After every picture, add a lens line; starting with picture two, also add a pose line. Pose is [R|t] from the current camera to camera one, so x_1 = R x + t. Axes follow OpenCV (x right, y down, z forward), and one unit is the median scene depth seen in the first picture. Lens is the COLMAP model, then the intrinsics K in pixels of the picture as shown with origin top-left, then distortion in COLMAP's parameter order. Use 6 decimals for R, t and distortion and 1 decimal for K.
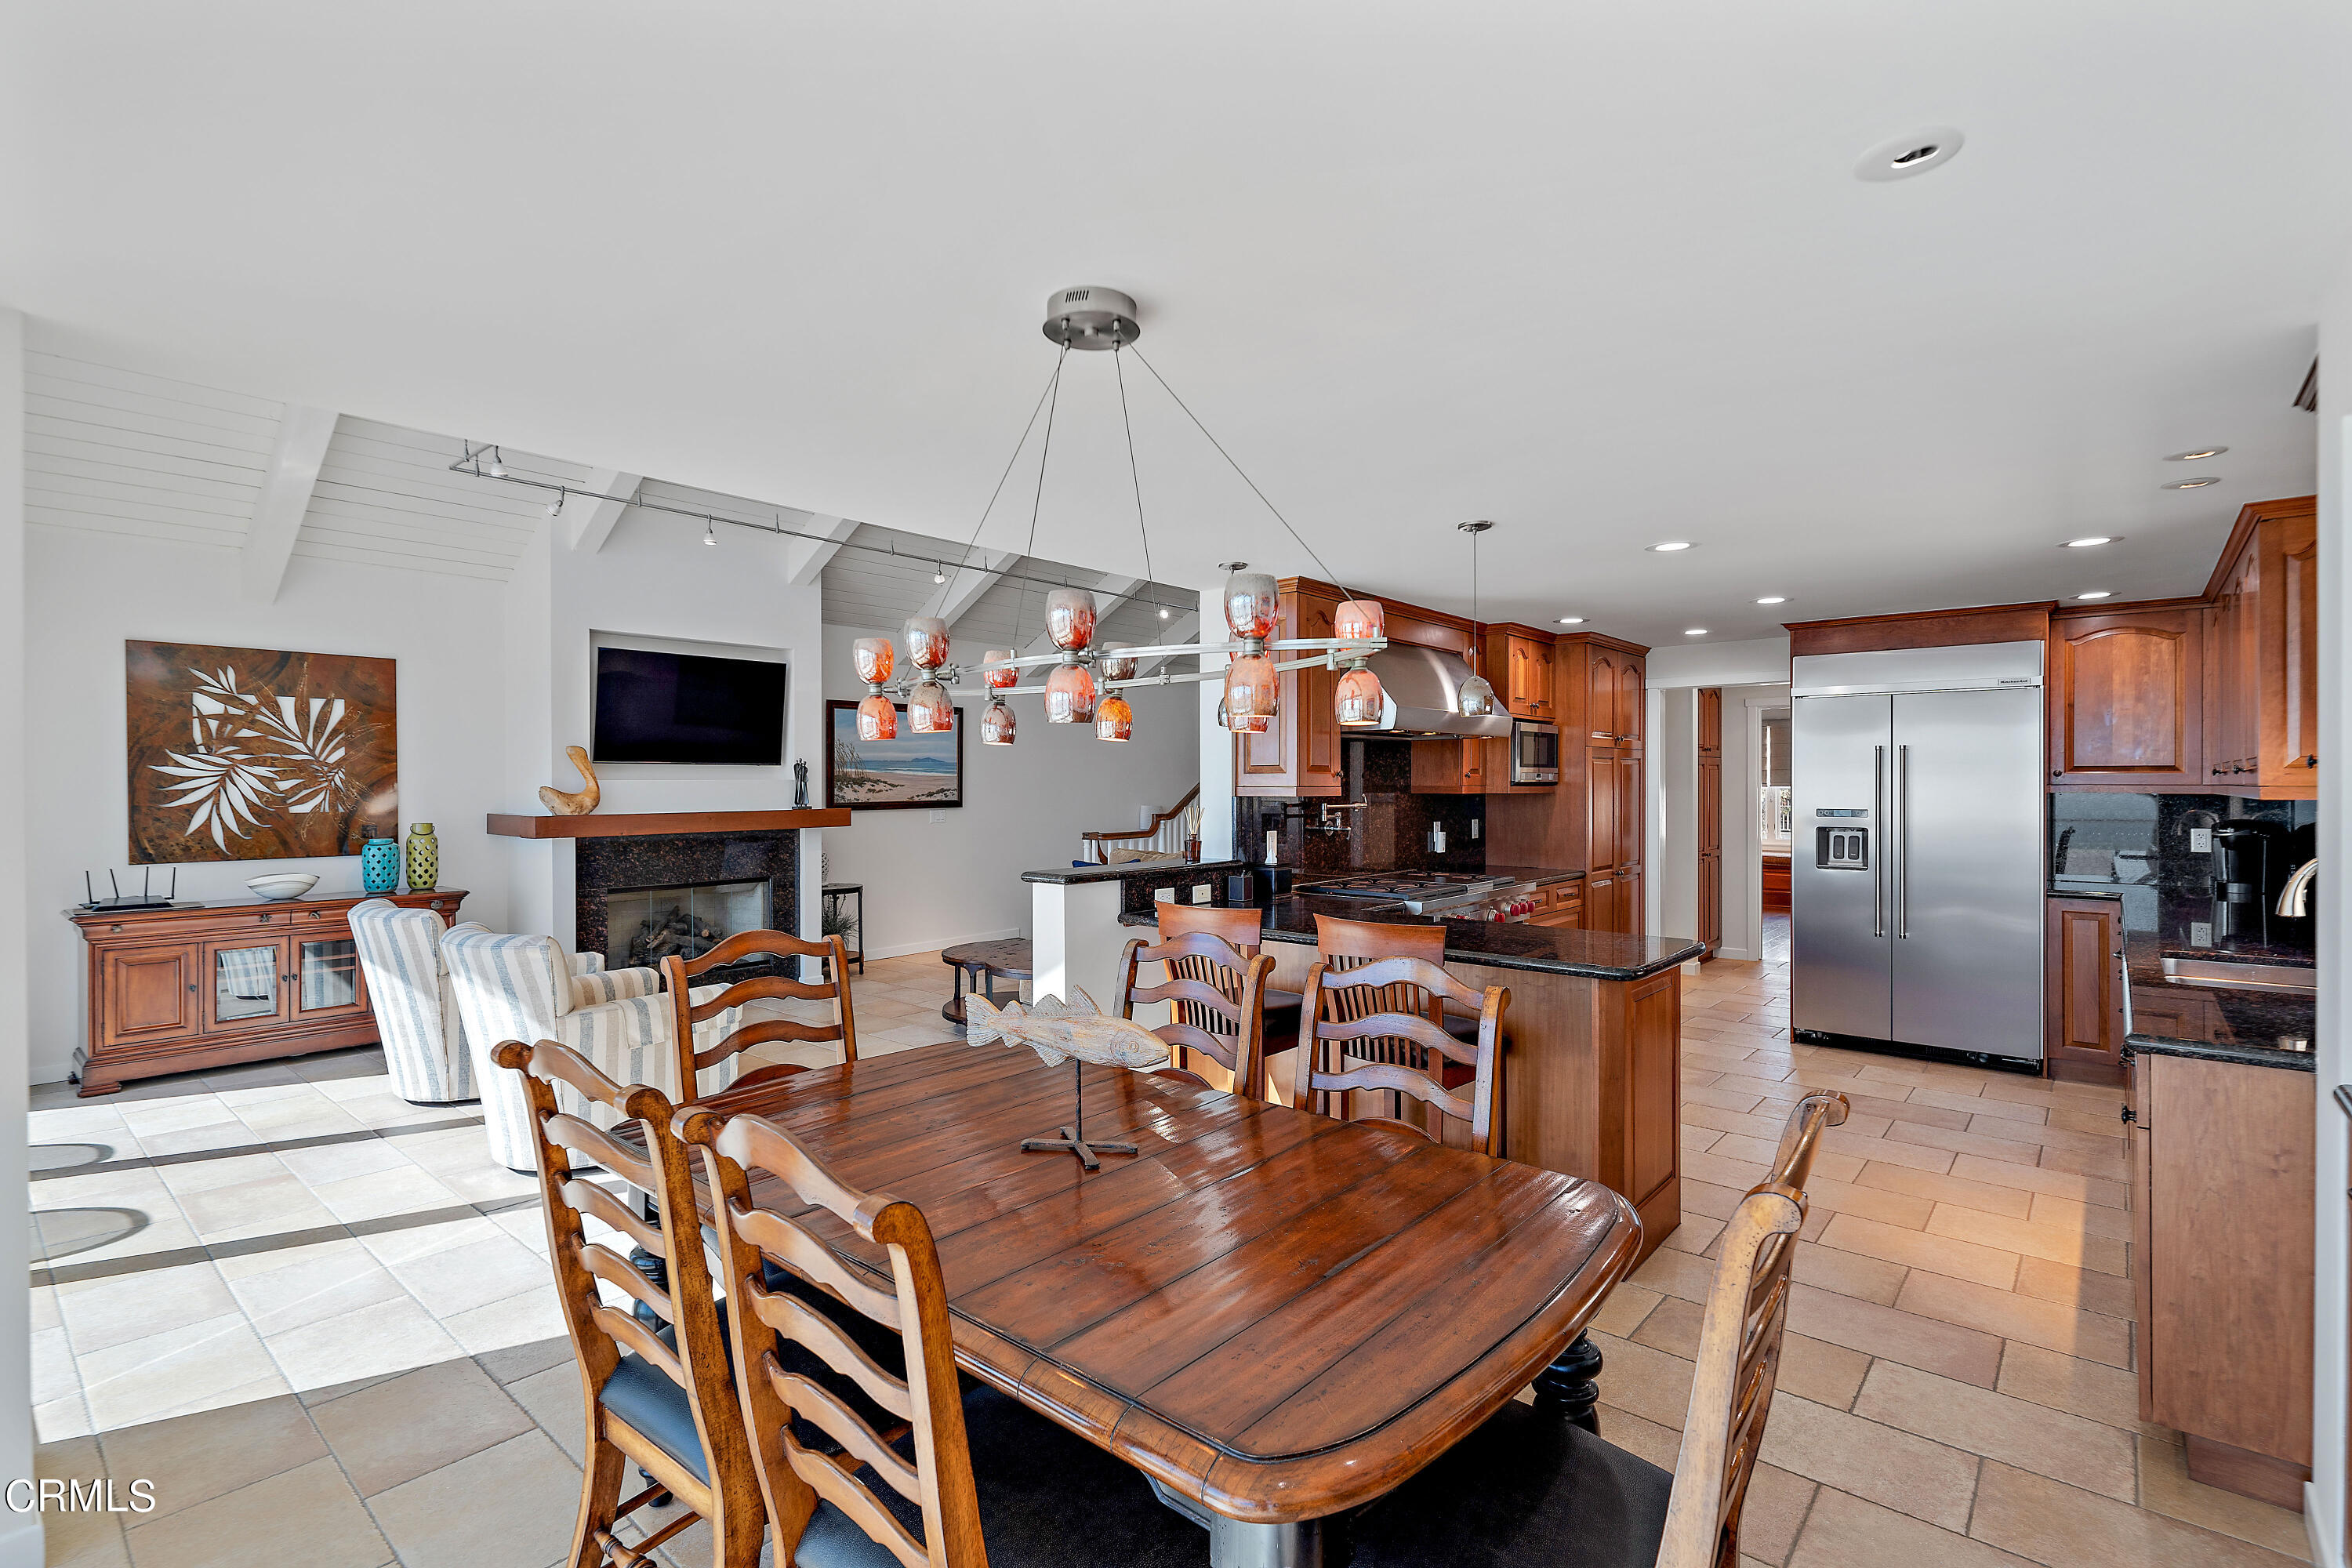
lens RADIAL K [[1090.2, 0, 1183.3], [0, 1090.2, 781.0], [0, 0, 1]] dist [0.002401, 0.000145]
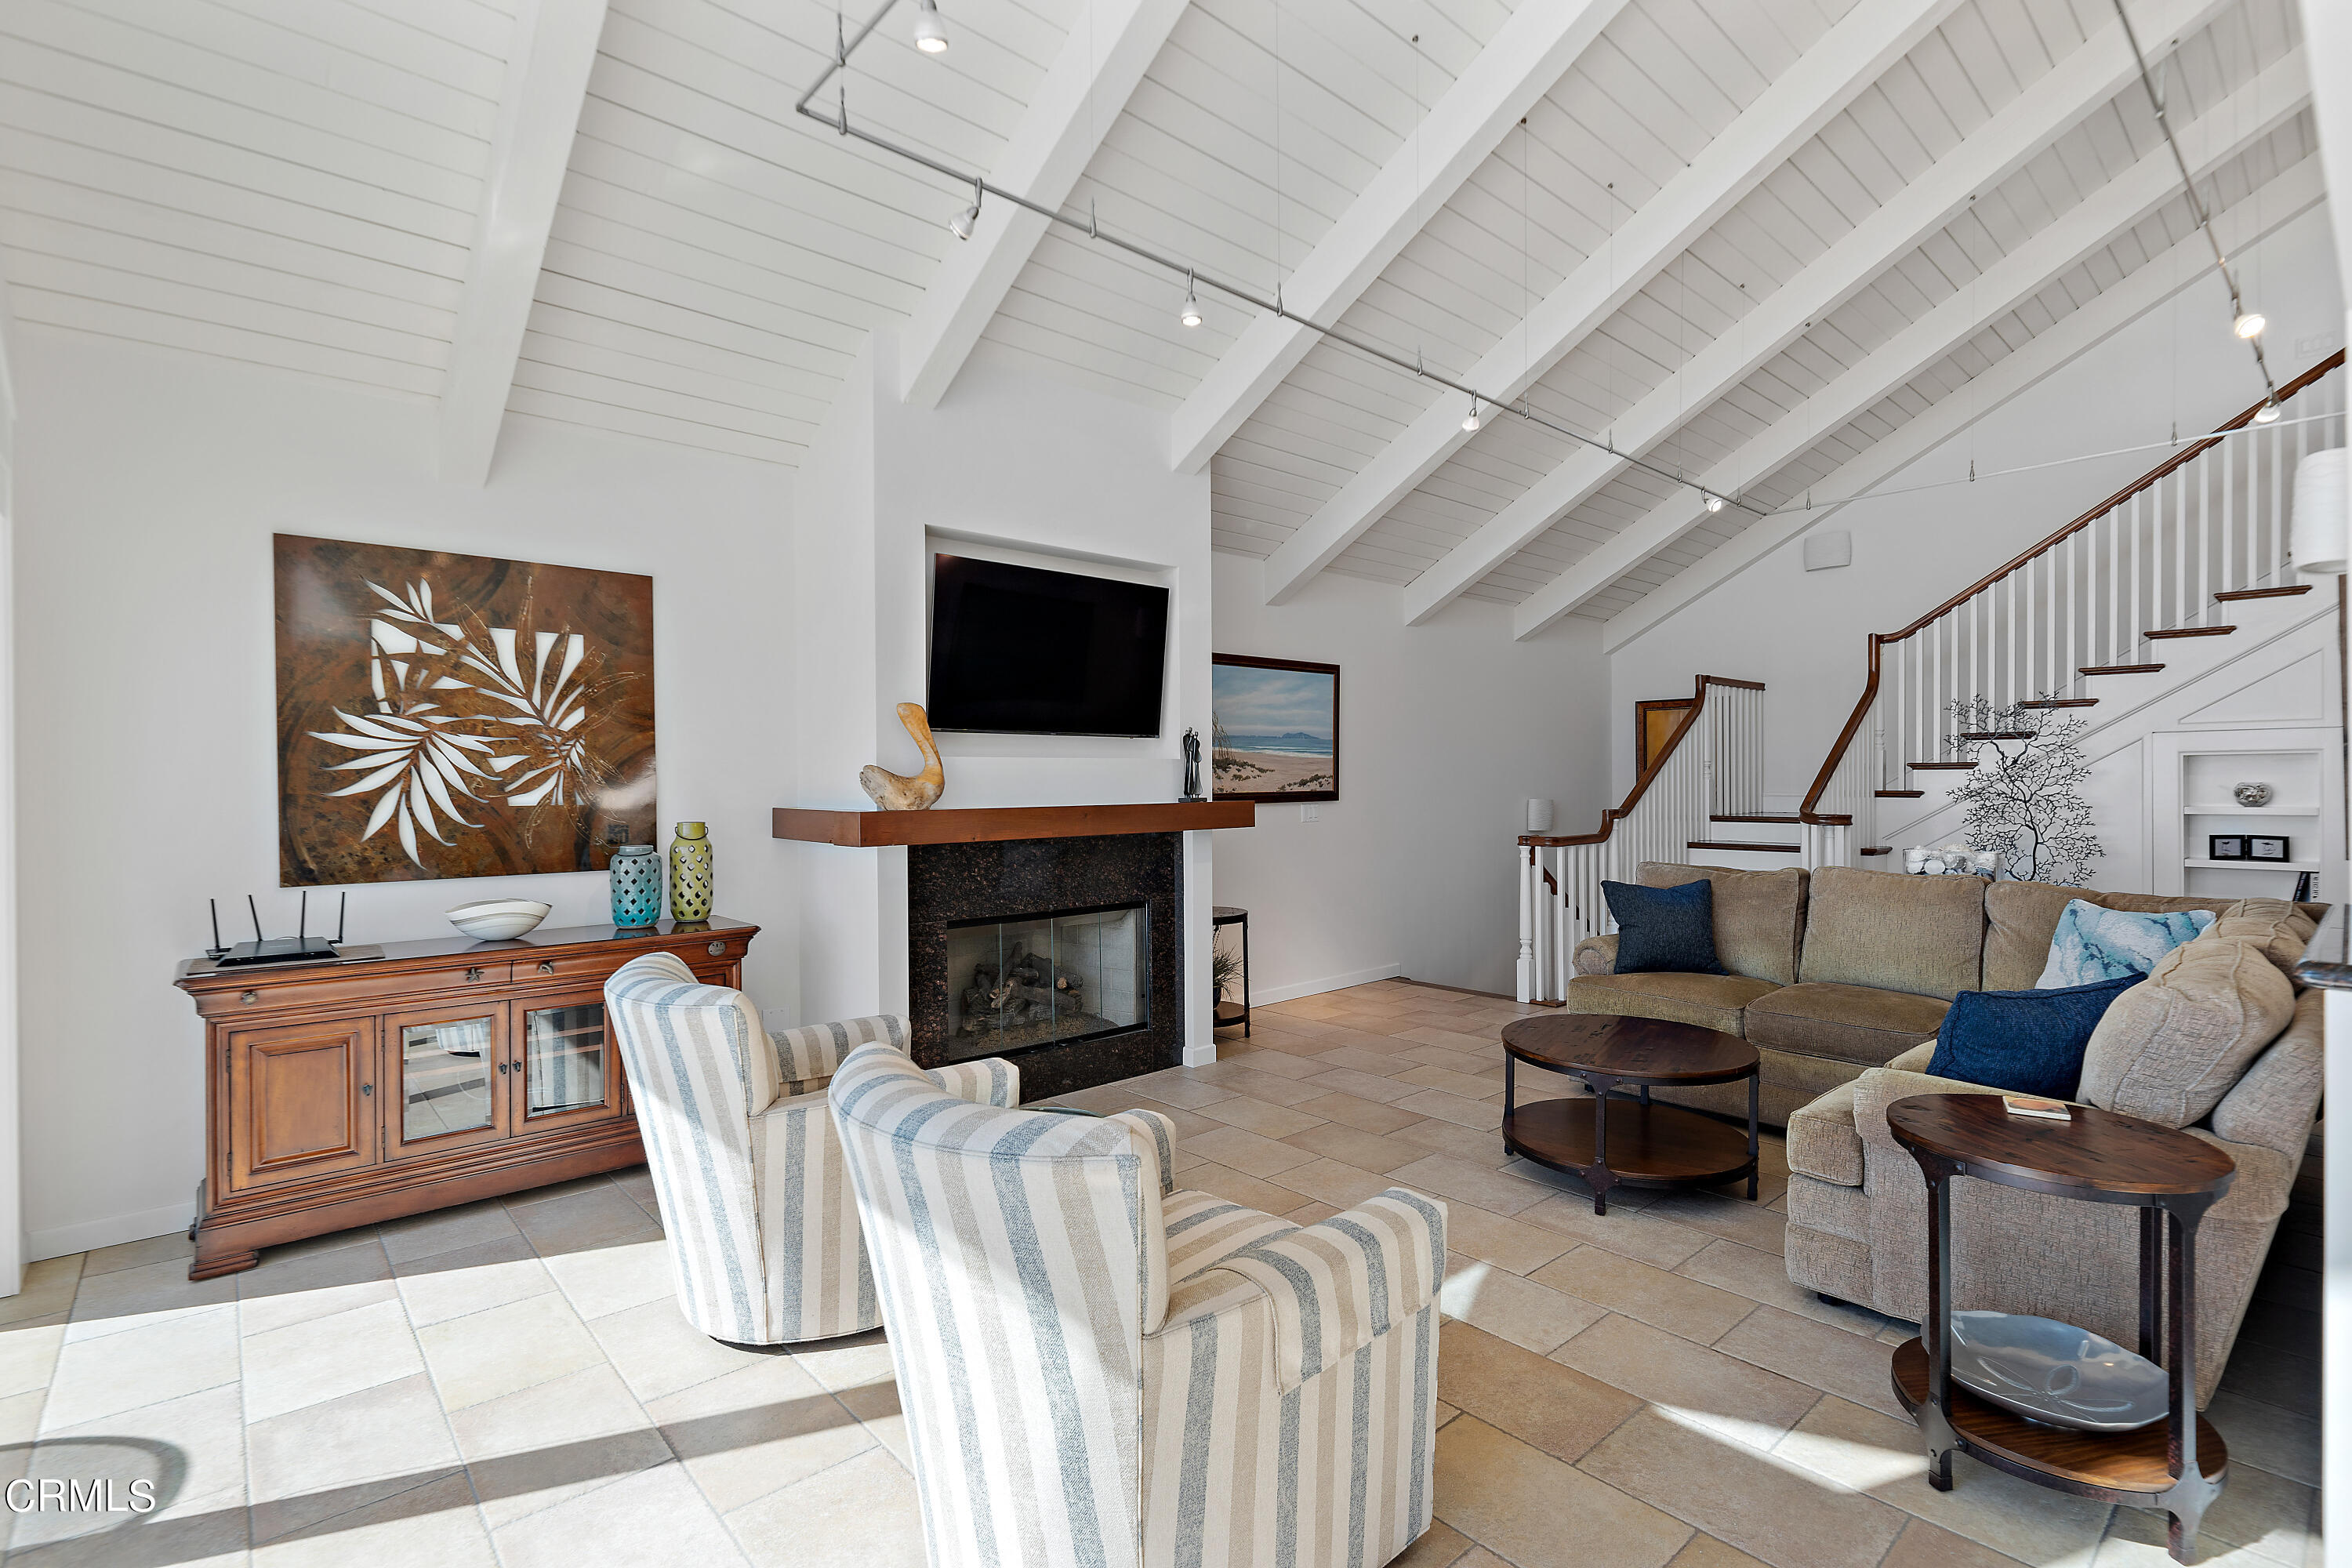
lens RADIAL K [[1074.5, 0, 1171.5], [0, 1074.5, 787.8], [0, 0, 1]] dist [0.000017, 0.000159]
pose [[0.988881, -0.002415, -0.148689, -0.333689], [0.003788, 0.999953, 0.008951, 0.014141], [0.148661, -0.009415, 0.988843, 0.426678]]
